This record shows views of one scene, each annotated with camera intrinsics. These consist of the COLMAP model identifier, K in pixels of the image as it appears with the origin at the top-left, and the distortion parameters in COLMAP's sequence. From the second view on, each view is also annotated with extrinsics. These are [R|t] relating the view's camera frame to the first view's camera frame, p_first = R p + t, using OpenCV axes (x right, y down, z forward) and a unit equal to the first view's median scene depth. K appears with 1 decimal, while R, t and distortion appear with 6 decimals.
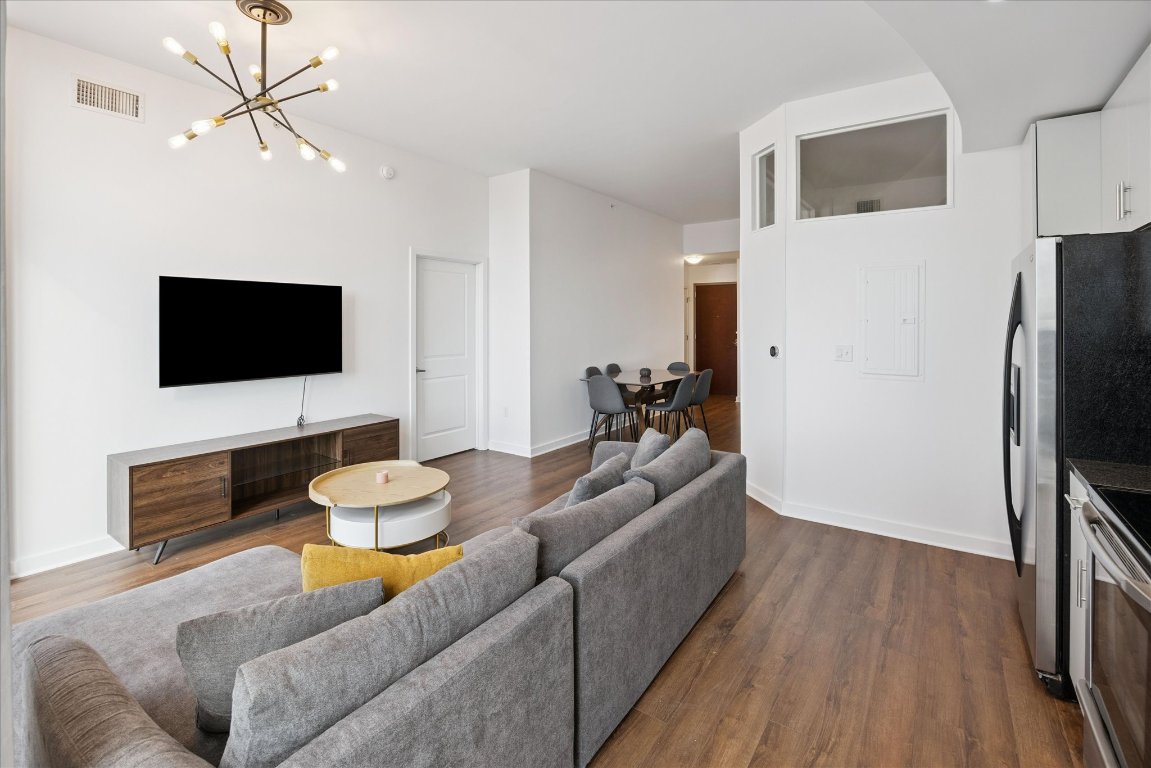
lens RADIAL K [[520.2, 0, 575.3], [0, 520.2, 324.0], [0, 0, 1]] dist [-0.015581, 0.000218]
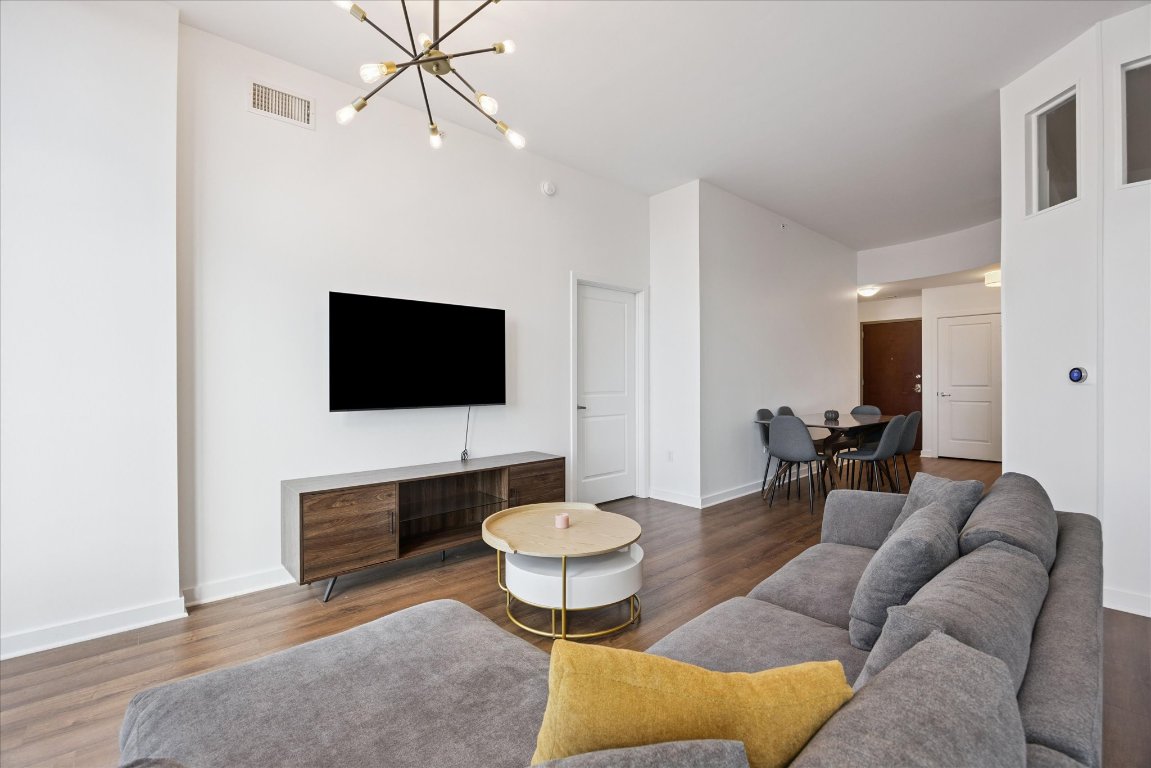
lens RADIAL K [[494.0, 0, 575.5], [0, 494.0, 384.0], [0, 0, 1]] dist [-0.021409, -0.000011]
pose [[0.974154, -0.004075, -0.225849, -0.165036], [0.004087, 0.999992, -0.000411, 0.072952], [0.225849, -0.000522, 0.974162, 0.223359]]
